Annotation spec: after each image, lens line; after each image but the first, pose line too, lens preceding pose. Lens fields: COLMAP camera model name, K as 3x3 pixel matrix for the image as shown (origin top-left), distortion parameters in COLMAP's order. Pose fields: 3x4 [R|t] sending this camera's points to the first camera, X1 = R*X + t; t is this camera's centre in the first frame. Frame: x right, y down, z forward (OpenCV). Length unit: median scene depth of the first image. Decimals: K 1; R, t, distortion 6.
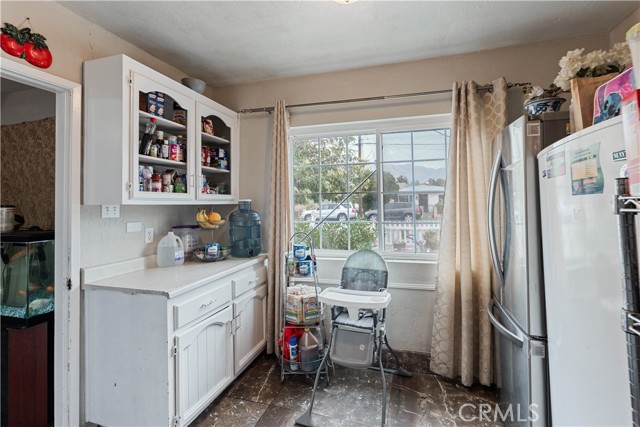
lens RADIAL K [[283.1, 0, 327.0], [0, 283.1, 193.9], [0, 0, 1]] dist [-0.006860, 0.000603]
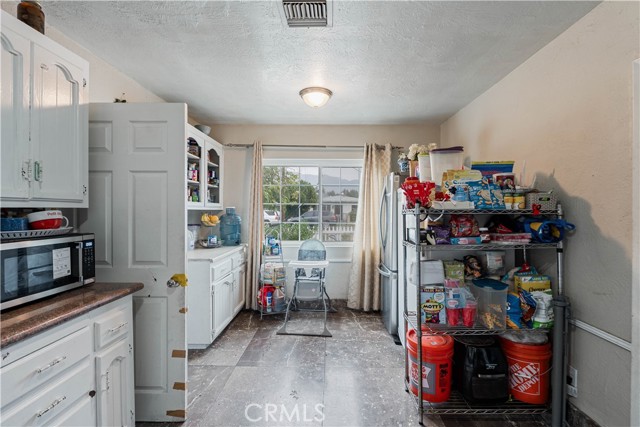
lens RADIAL K [[283.1, 0, 319.0], [0, 283.1, 214.5], [0, 0, 1]] dist [-0.006860, 0.000603]
pose [[0.965243, 0.013718, 0.260994, -0.272151], [-0.025389, 0.998820, 0.041400, -0.015163], [-0.260118, -0.046588, 0.964452, -0.623615]]
